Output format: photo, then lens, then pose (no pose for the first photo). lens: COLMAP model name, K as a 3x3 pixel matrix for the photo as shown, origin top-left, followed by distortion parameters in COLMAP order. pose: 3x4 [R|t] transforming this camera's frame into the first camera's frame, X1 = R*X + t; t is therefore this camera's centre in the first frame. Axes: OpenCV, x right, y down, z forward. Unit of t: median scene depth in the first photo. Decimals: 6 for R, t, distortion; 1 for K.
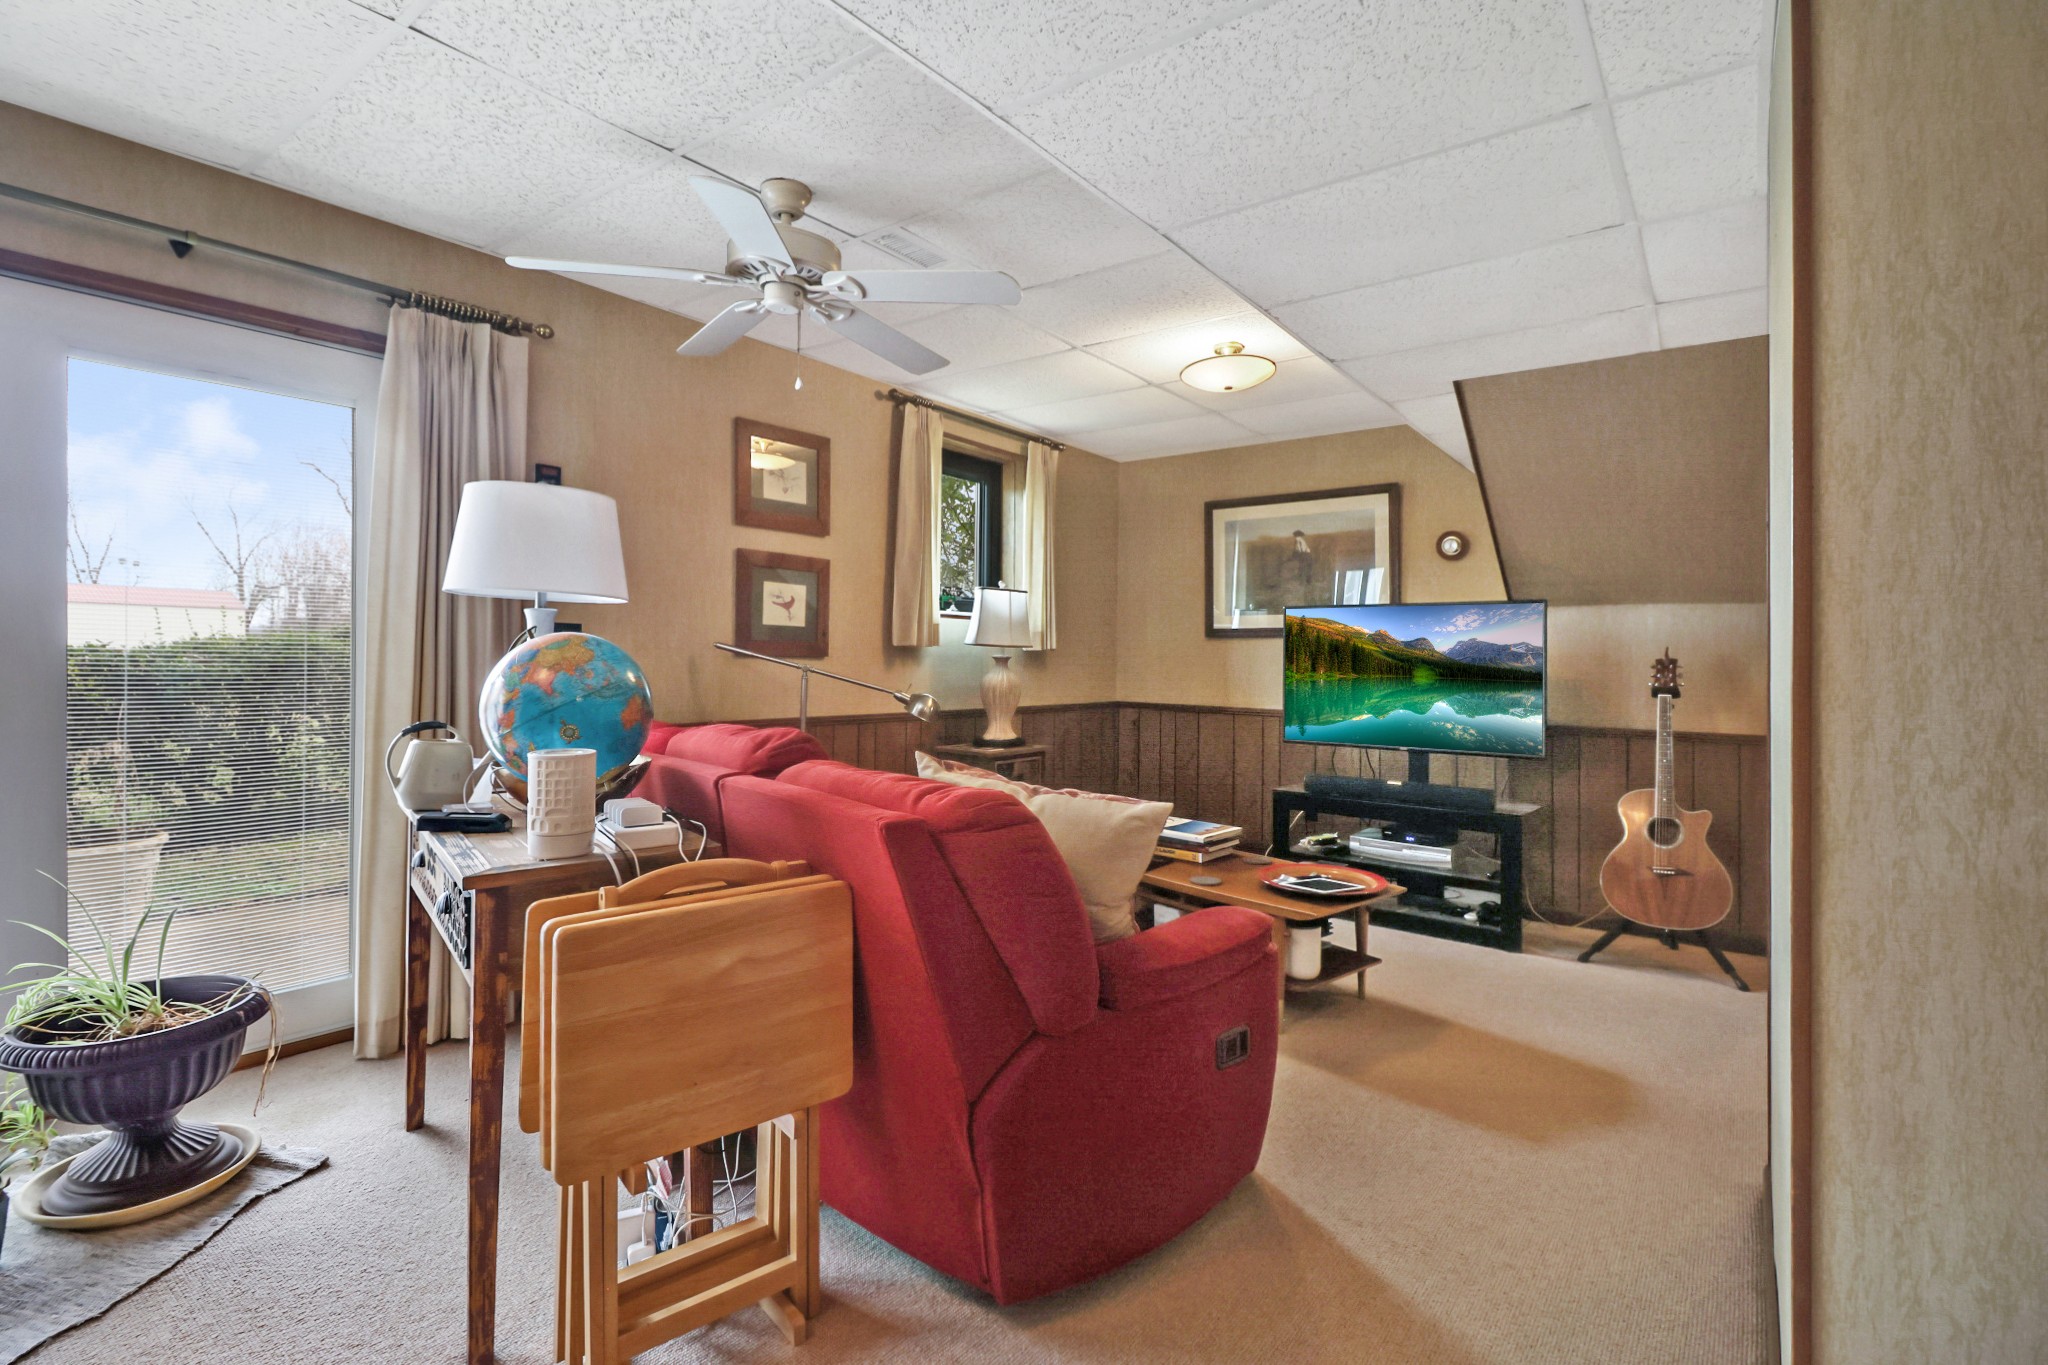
lens RADIAL K [[955.8, 0, 1018.7], [0, 955.8, 641.4], [0, 0, 1]] dist [-0.003421, -0.006082]
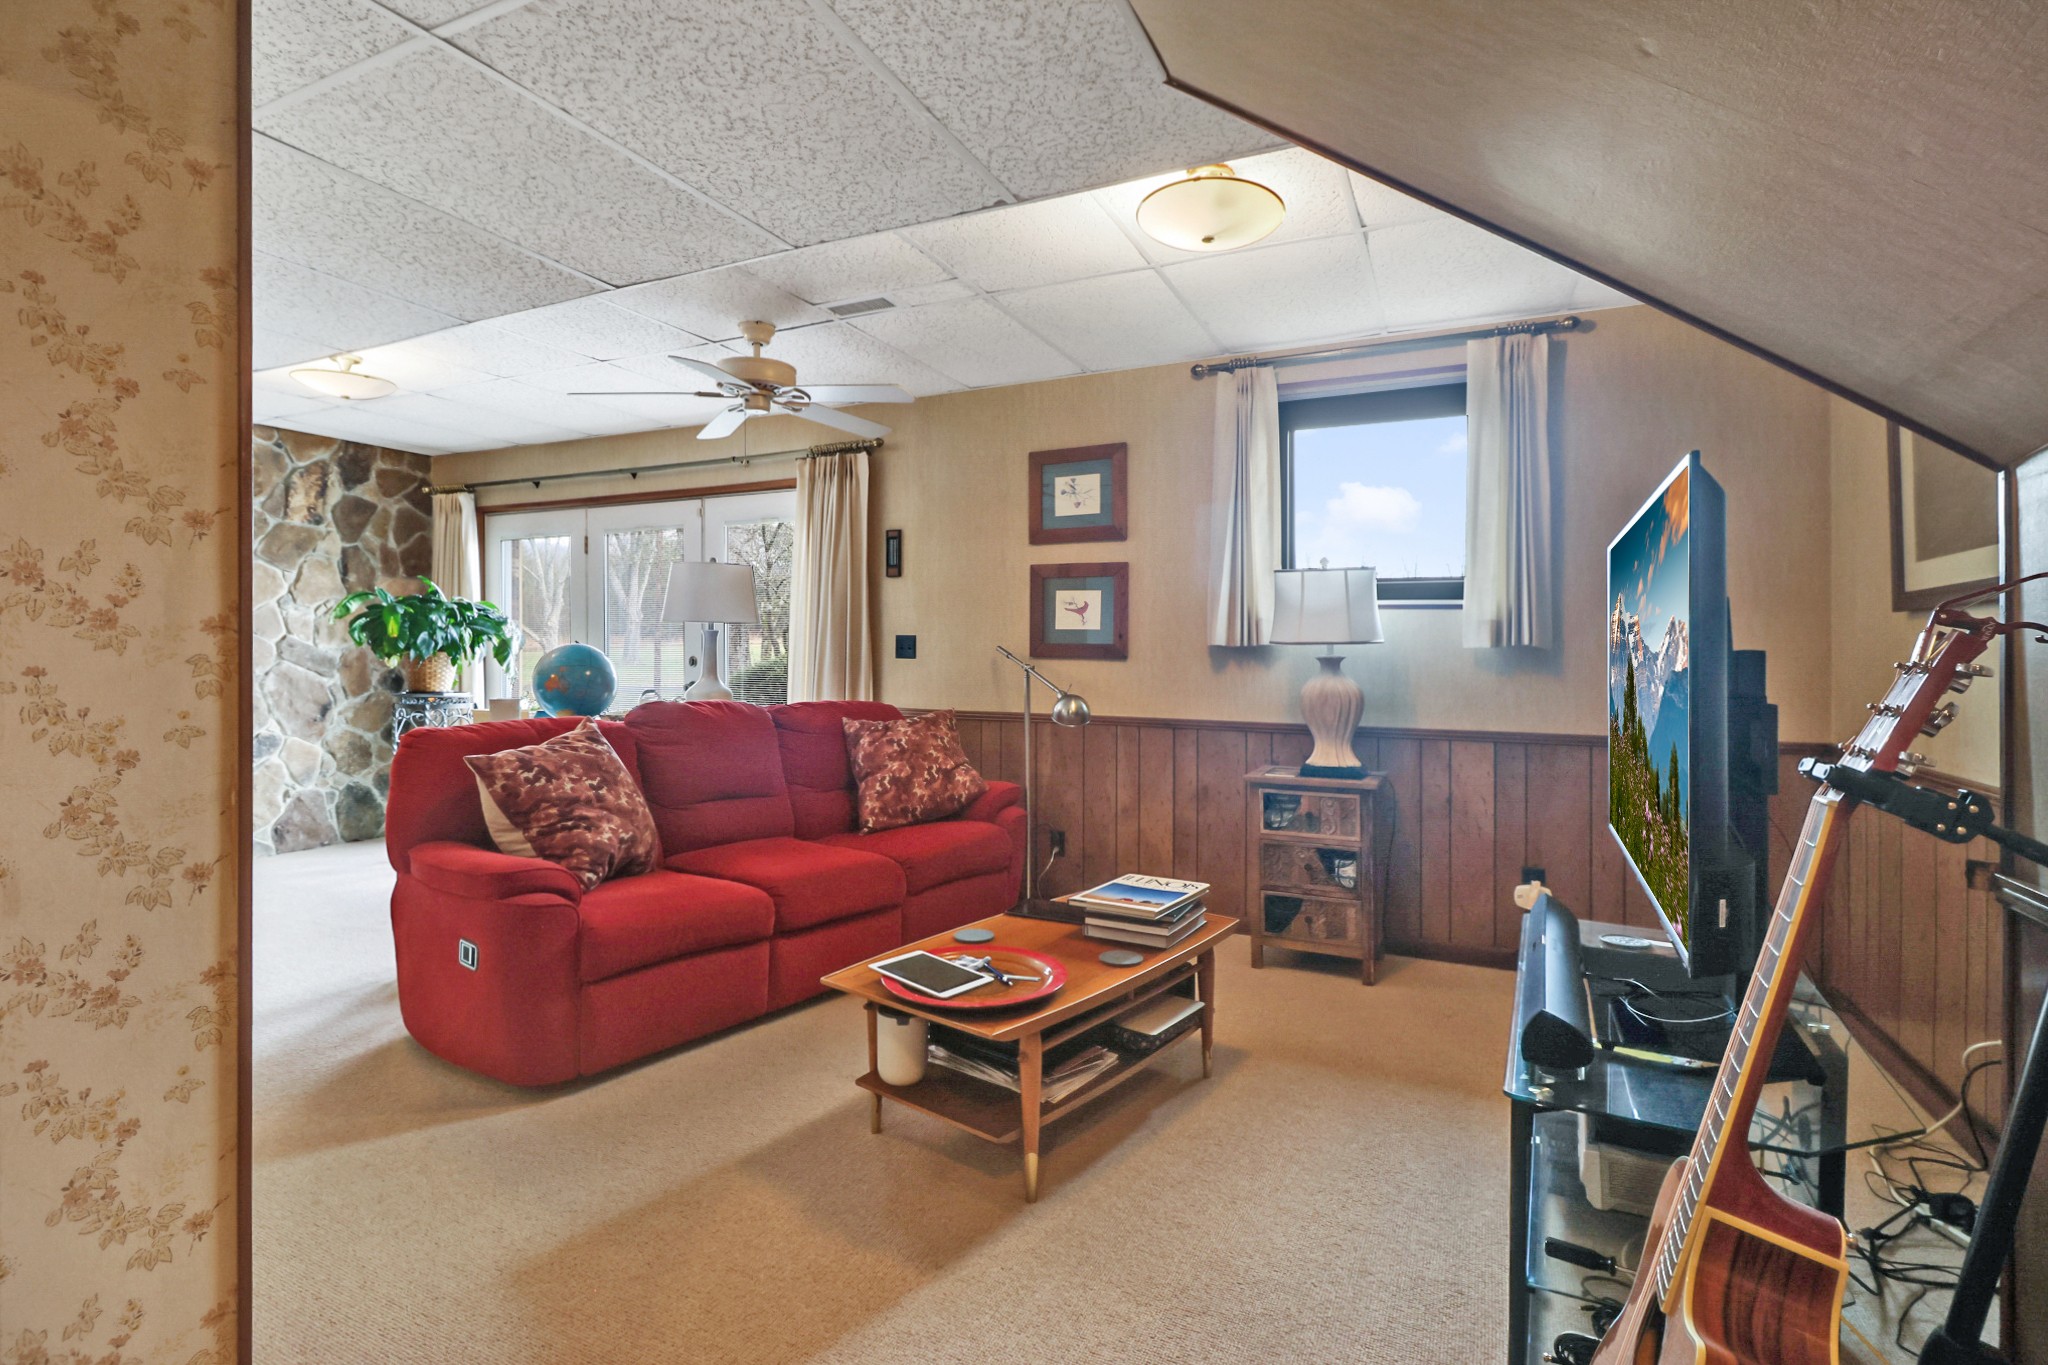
lens RADIAL K [[955.8, 0, 1032.6], [0, 955.8, 657.9], [0, 0, 1]] dist [-0.003421, -0.006082]
pose [[0.211015, -0.011166, -0.977419, 0.828633], [0.013246, 0.999876, -0.008563, 0.024660], [0.977393, -0.011140, 0.211137, 0.746468]]
